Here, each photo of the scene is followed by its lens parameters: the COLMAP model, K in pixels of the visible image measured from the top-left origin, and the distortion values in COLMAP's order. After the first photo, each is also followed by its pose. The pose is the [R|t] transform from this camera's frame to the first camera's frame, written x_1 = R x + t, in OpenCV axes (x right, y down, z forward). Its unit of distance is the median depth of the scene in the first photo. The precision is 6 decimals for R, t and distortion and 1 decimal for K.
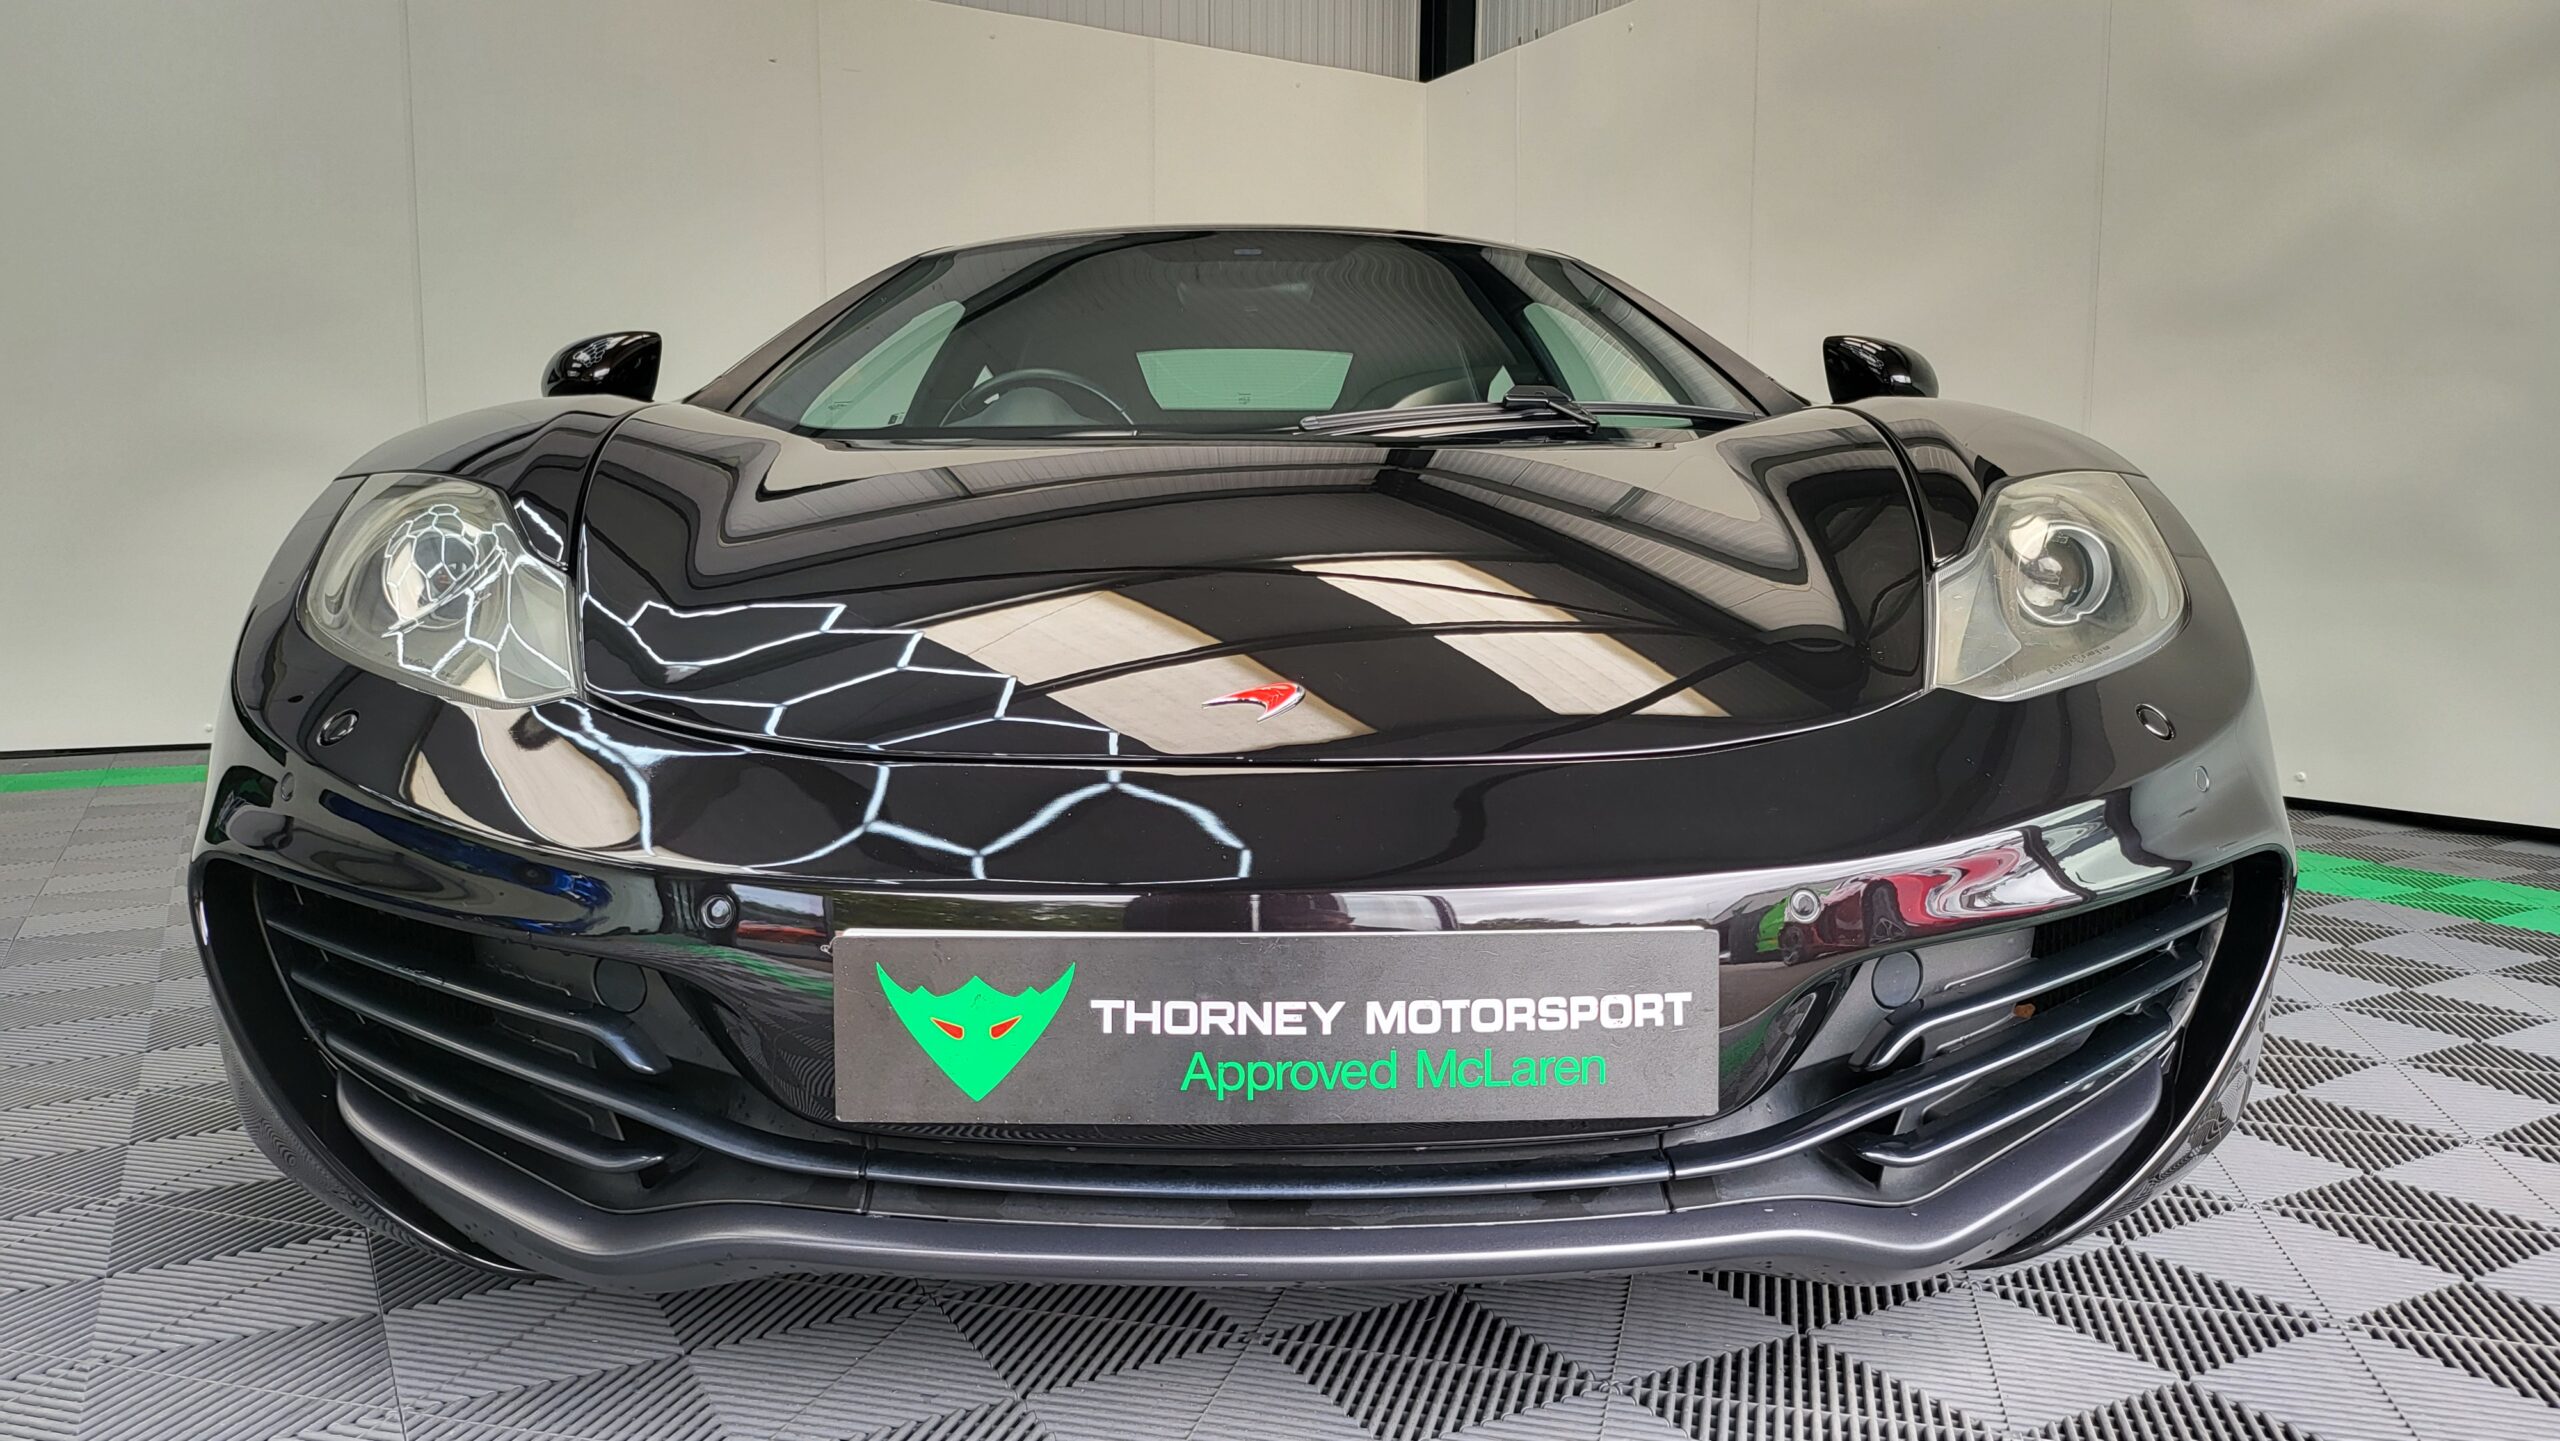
lens RADIAL K [[1836.7, 0, 1280.0], [0, 1836.7, 720.5], [0, 0, 1]] dist [0.071384, -0.062353]
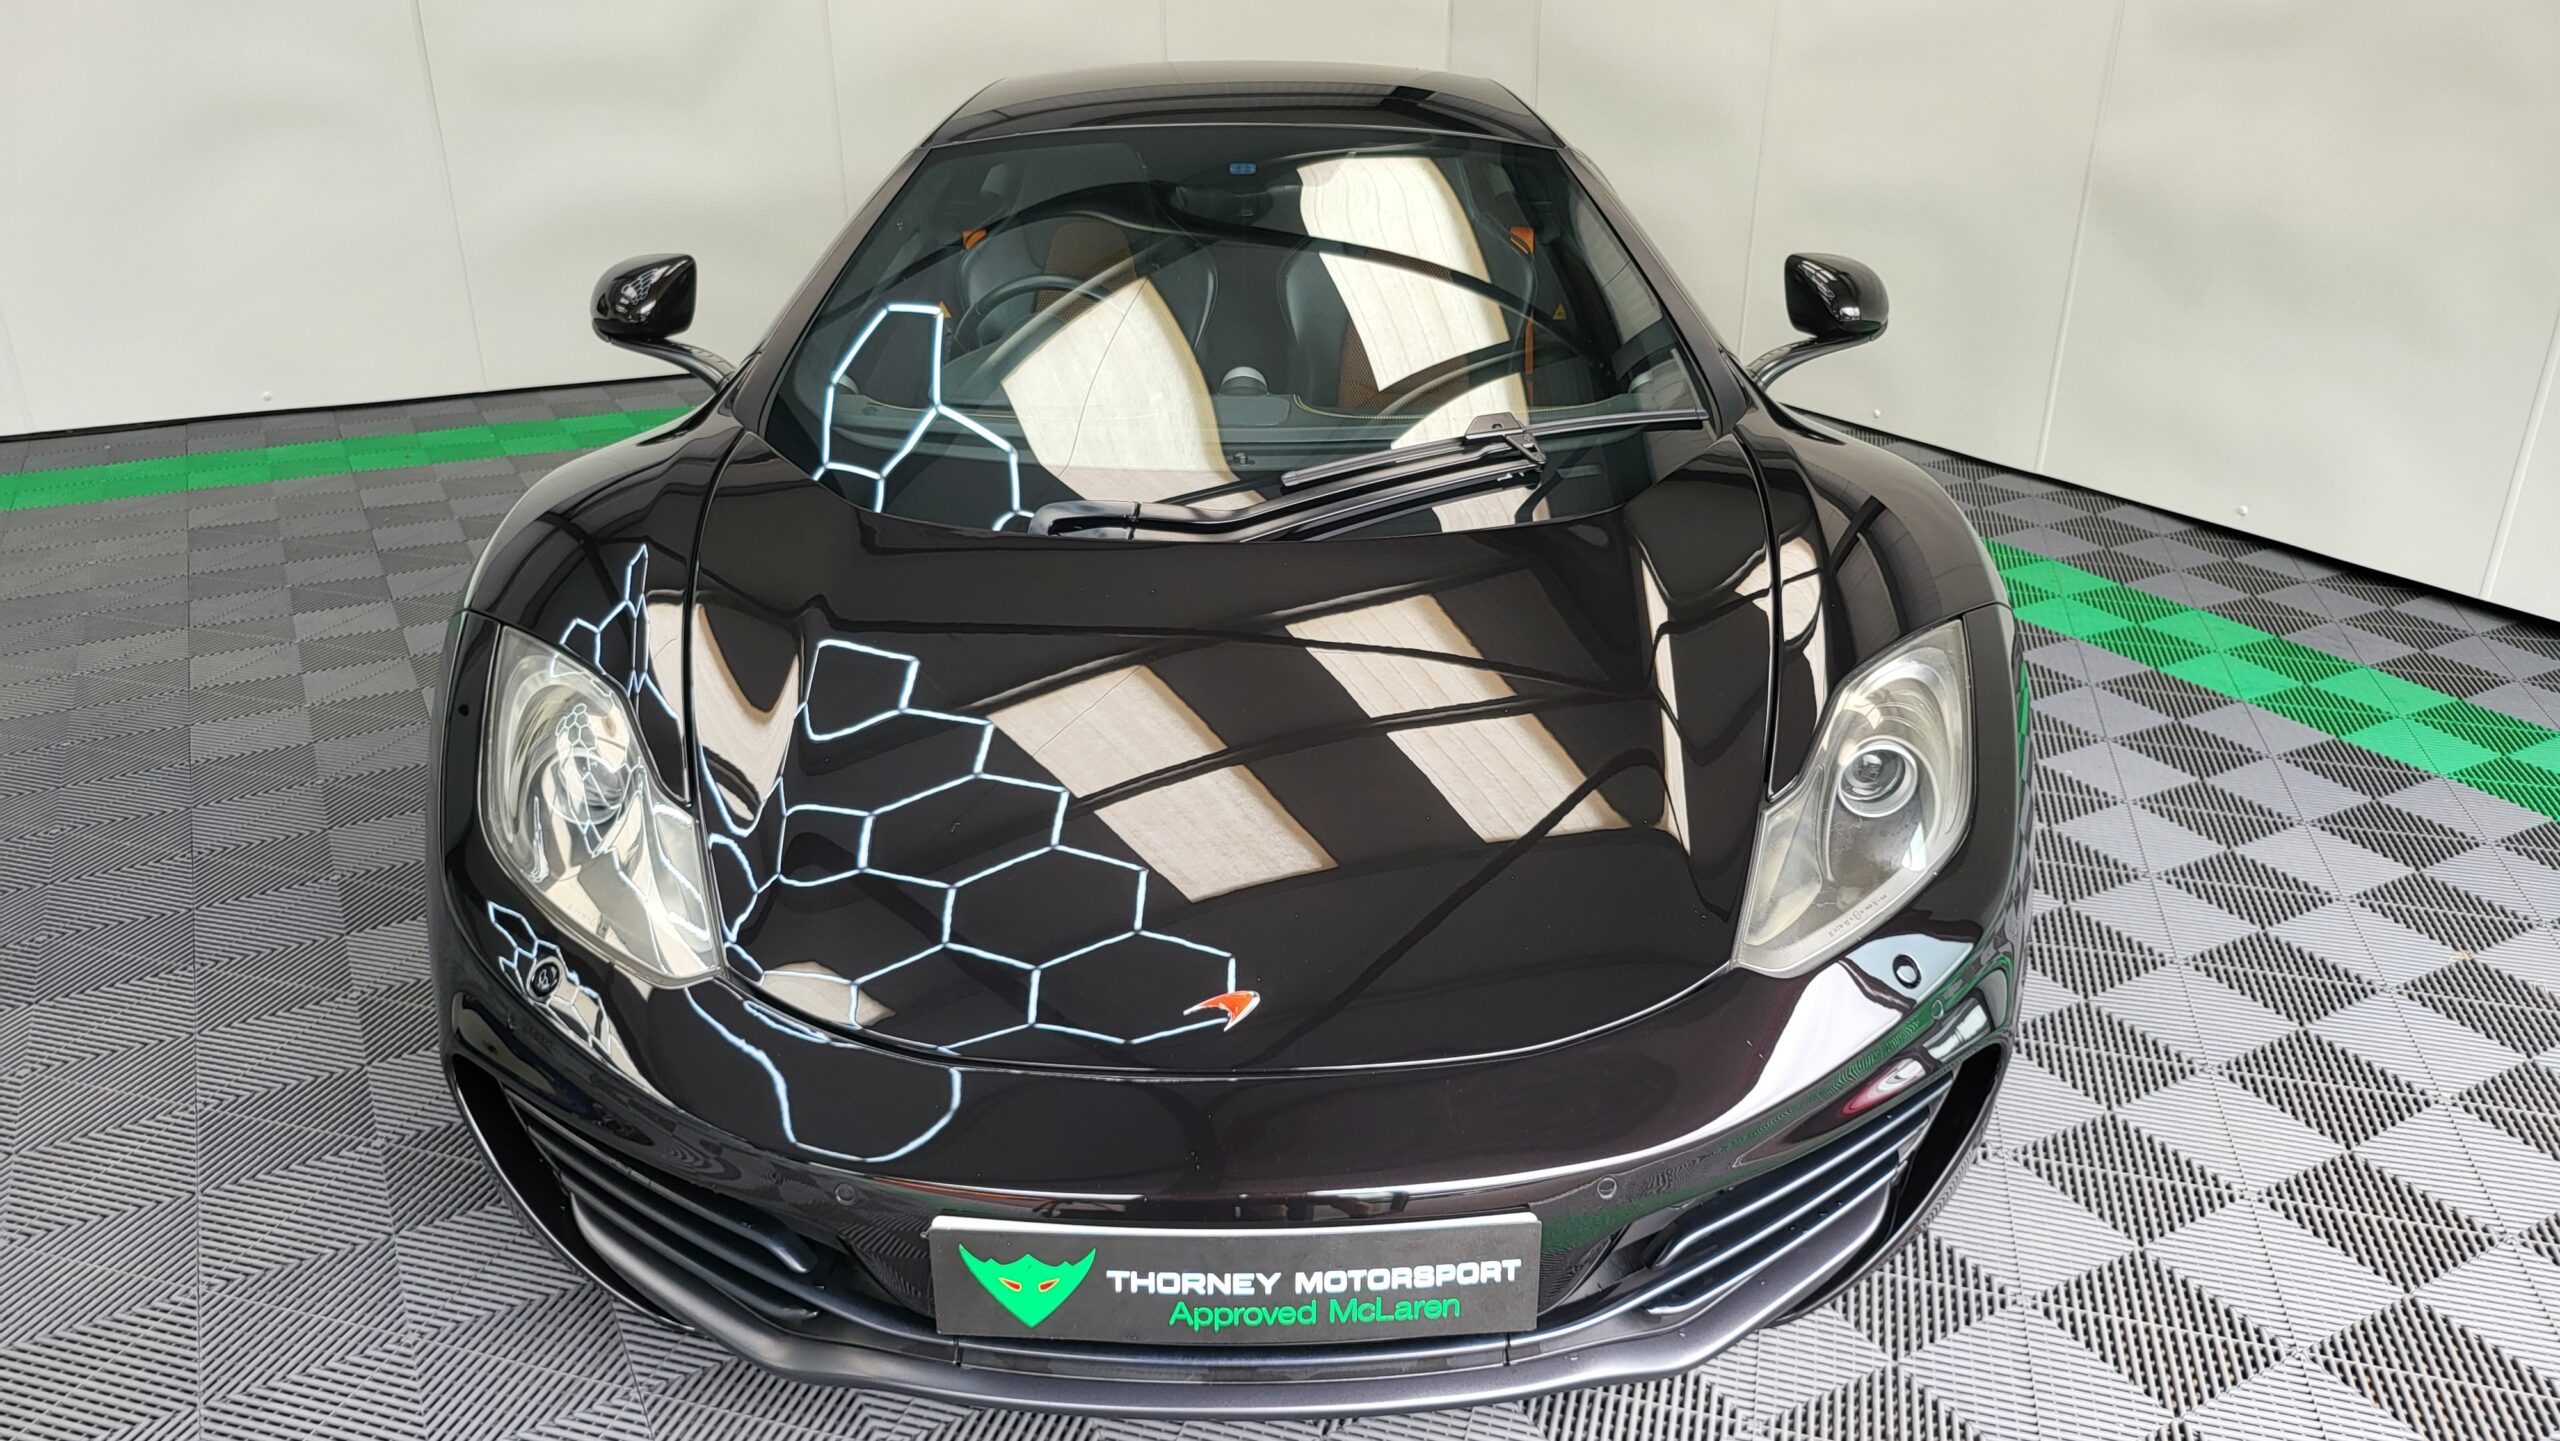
lens RADIAL K [[1796.2, 0, 1276.2], [0, 1796.2, 832.9], [0, 0, 1]] dist [0.008048, -0.007102]
pose [[0.999911, 0.005904, -0.011977, 0.046417], [-0.002270, 0.959054, 0.283215, -0.583484], [0.013159, -0.283162, 0.958982, -0.266205]]
